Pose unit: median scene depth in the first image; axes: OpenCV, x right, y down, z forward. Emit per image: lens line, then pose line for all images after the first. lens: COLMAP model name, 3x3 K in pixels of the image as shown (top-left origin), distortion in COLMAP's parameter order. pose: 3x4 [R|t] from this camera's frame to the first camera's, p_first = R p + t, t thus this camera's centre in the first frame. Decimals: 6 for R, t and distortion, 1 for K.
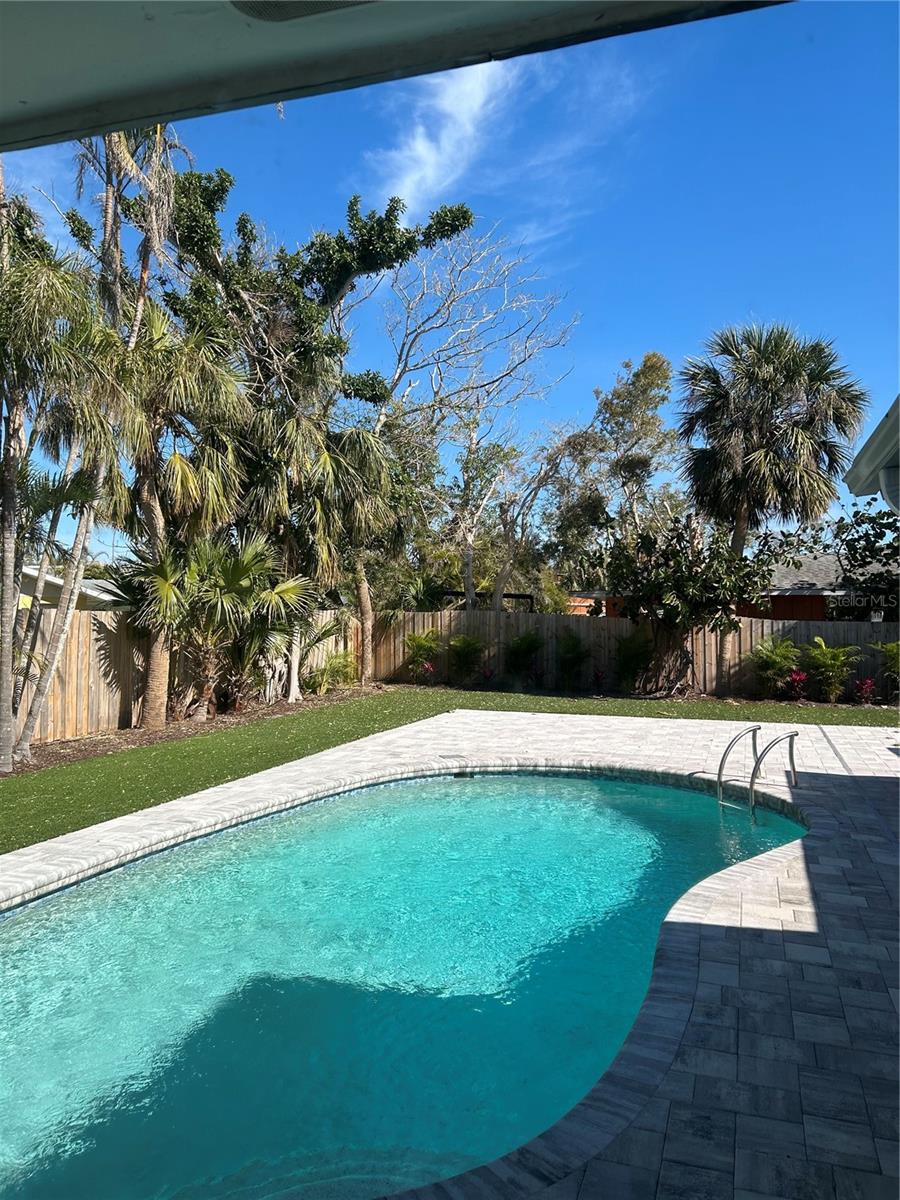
lens RADIAL K [[903.1, 0, 449.5], [0, 903.1, 599.3], [0, 0, 1]] dist [-0.002431, -0.002752]
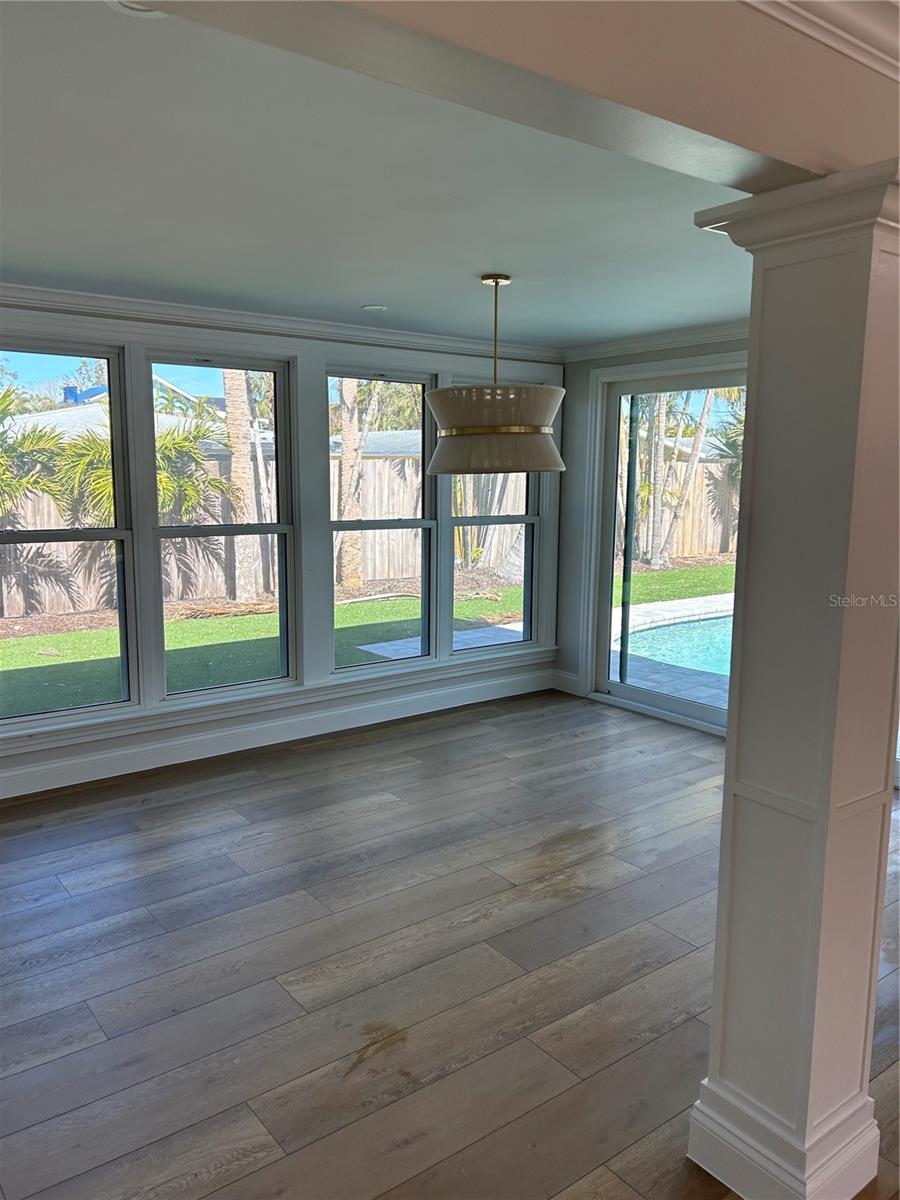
lens RADIAL K [[903.1, 0, 450.2], [0, 903.1, 601.3], [0, 0, 1]] dist [-0.002431, -0.002752]
pose [[0.823976, 0.082163, -0.560637, 0.059501], [0.009528, 0.987282, 0.158692, -0.000764], [0.566545, -0.136100, 0.812713, -0.327297]]
